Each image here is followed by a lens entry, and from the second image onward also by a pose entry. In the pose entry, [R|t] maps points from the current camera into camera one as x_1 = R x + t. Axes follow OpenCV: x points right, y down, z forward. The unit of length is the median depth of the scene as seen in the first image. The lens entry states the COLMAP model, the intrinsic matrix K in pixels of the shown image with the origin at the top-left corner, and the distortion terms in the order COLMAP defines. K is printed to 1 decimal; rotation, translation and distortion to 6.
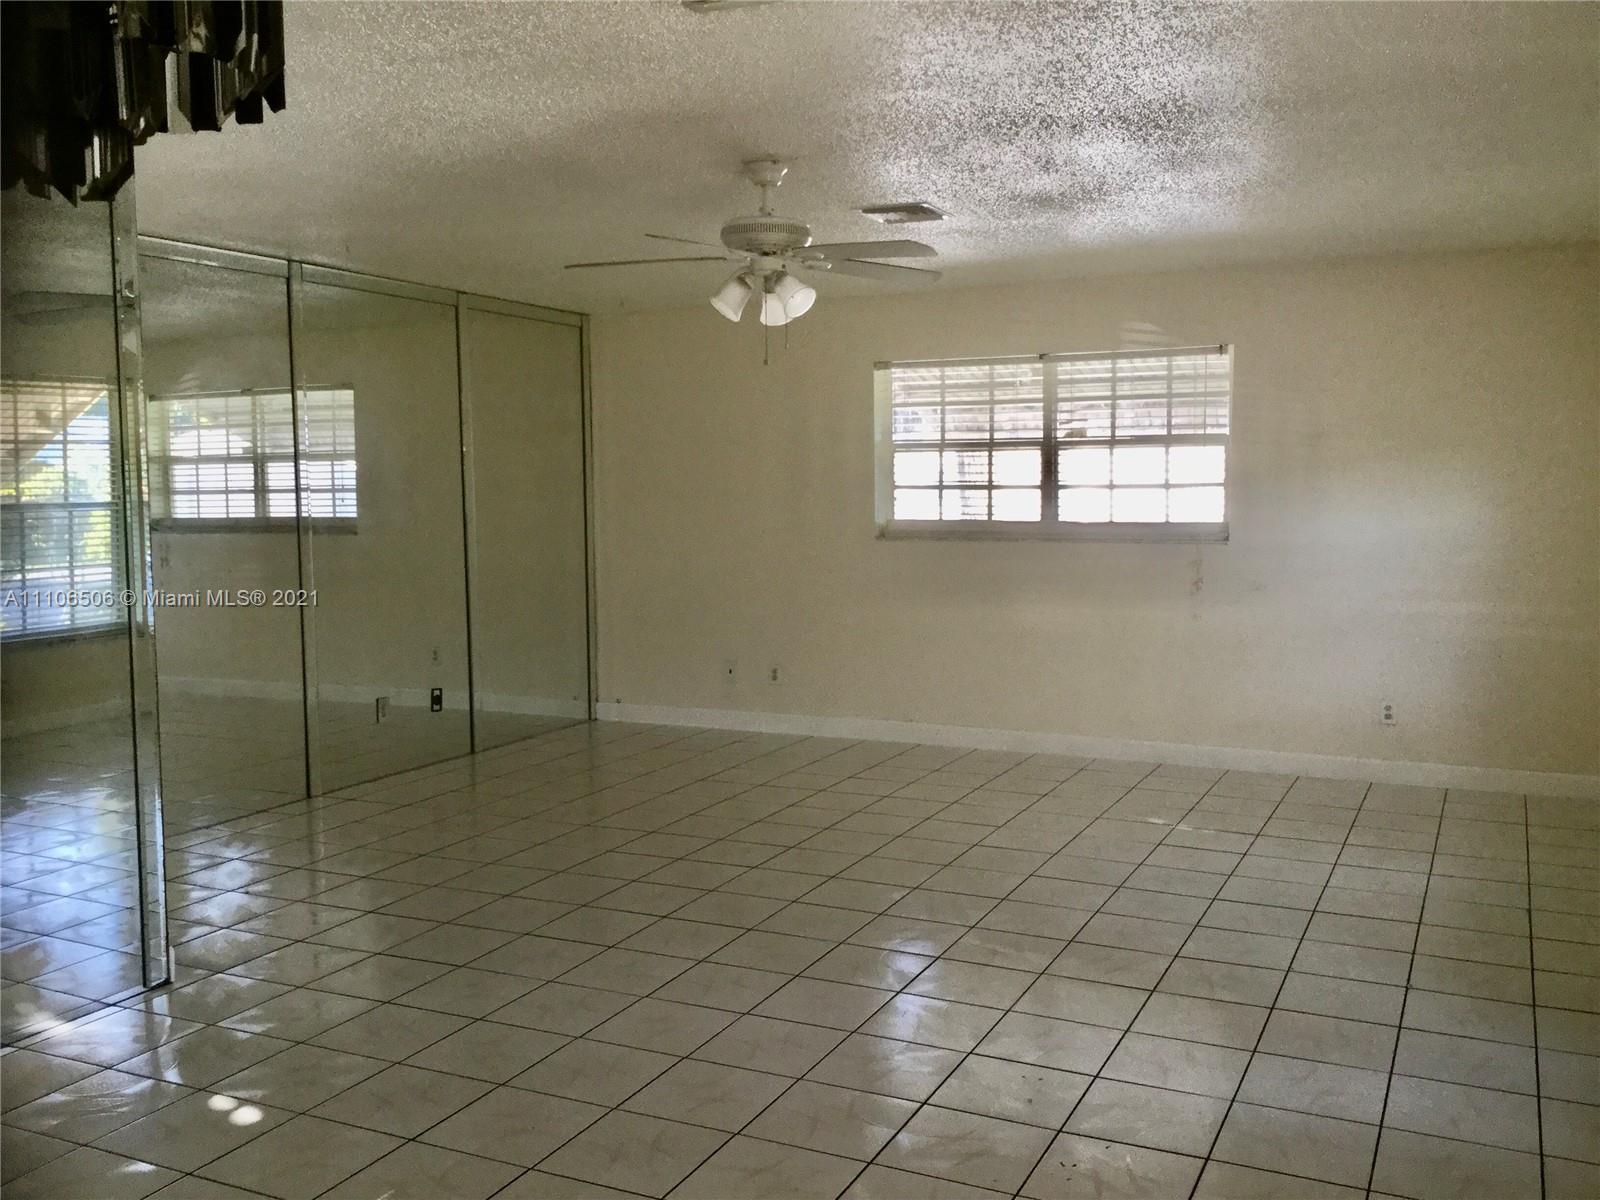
lens RADIAL K [[1454.2, 0, 800.7], [0, 1454.2, 599.0], [0, 0, 1]] dist [-0.000395, 0.000000]
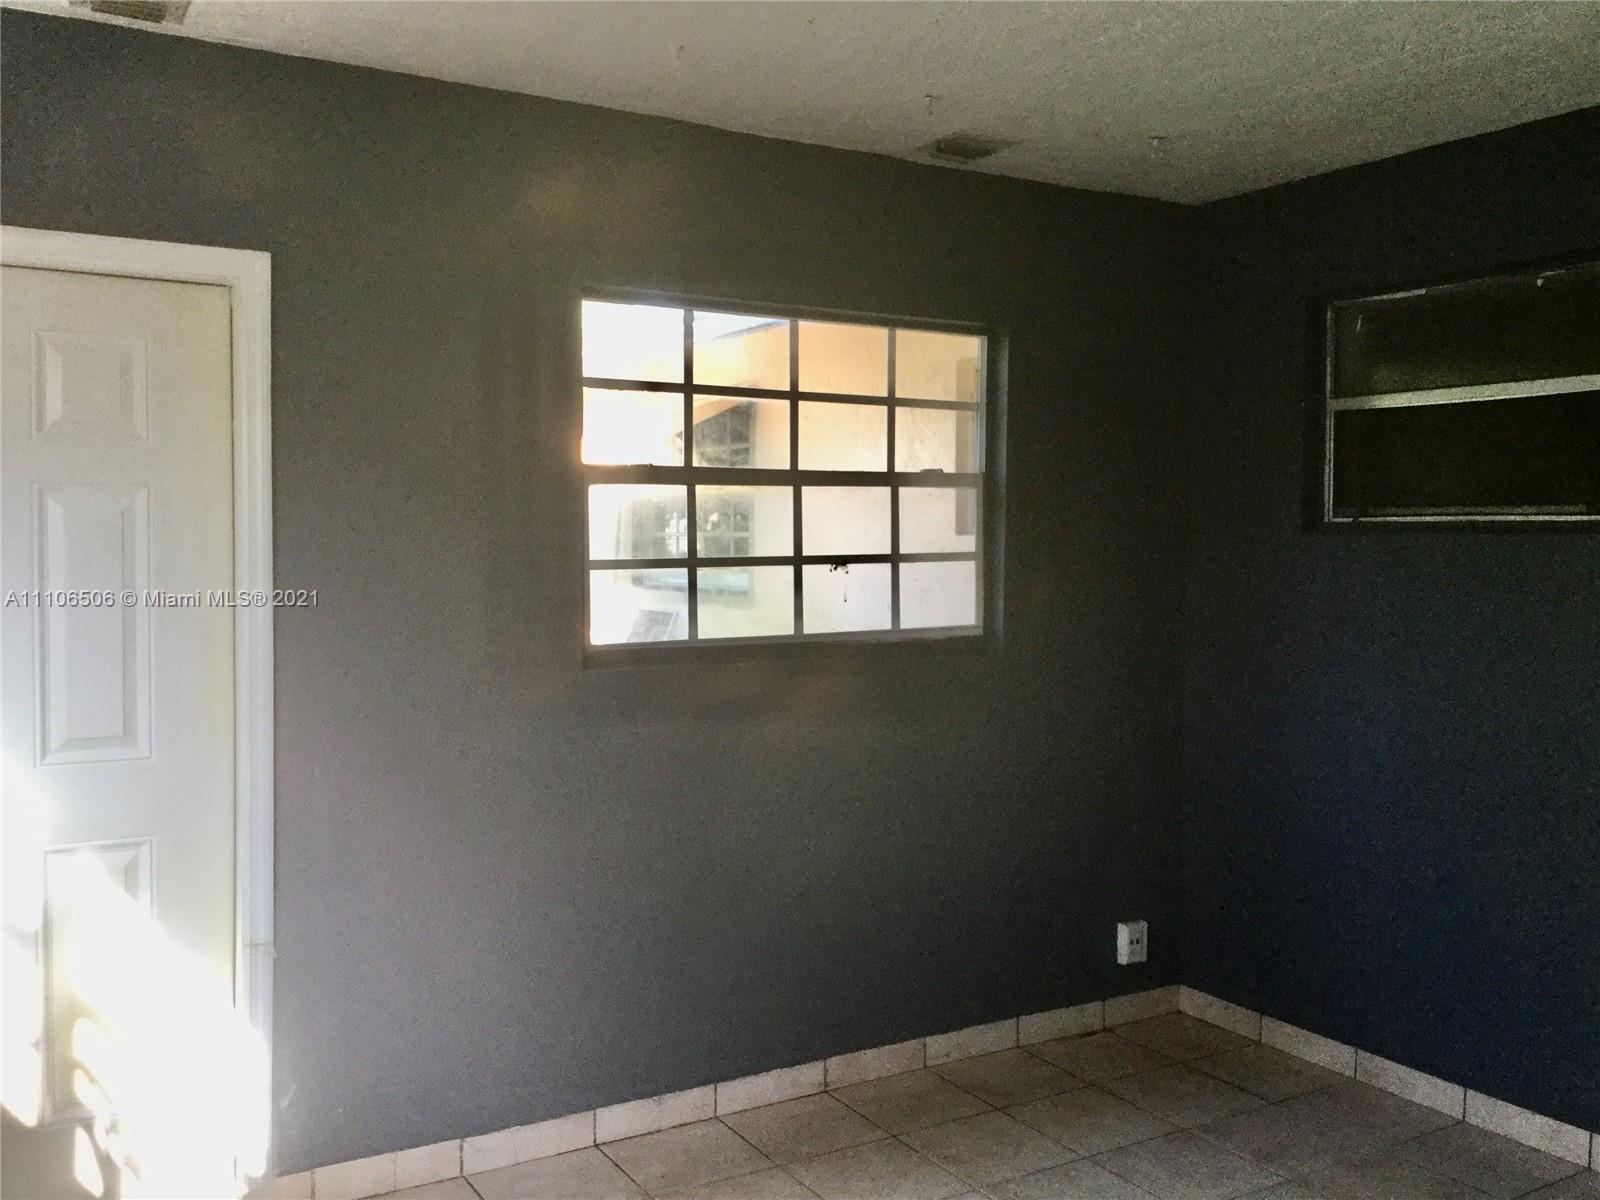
lens RADIAL K [[1454.2, 0, 799.7], [0, 1454.2, 598.0], [0, 0, 1]] dist [-0.000395, 0.000000]
pose [[0.550459, -0.029872, 0.834328, -0.270200], [0.079178, 0.996723, -0.016552, -0.055757], [-0.831099, 0.075172, 0.551020, 0.722336]]
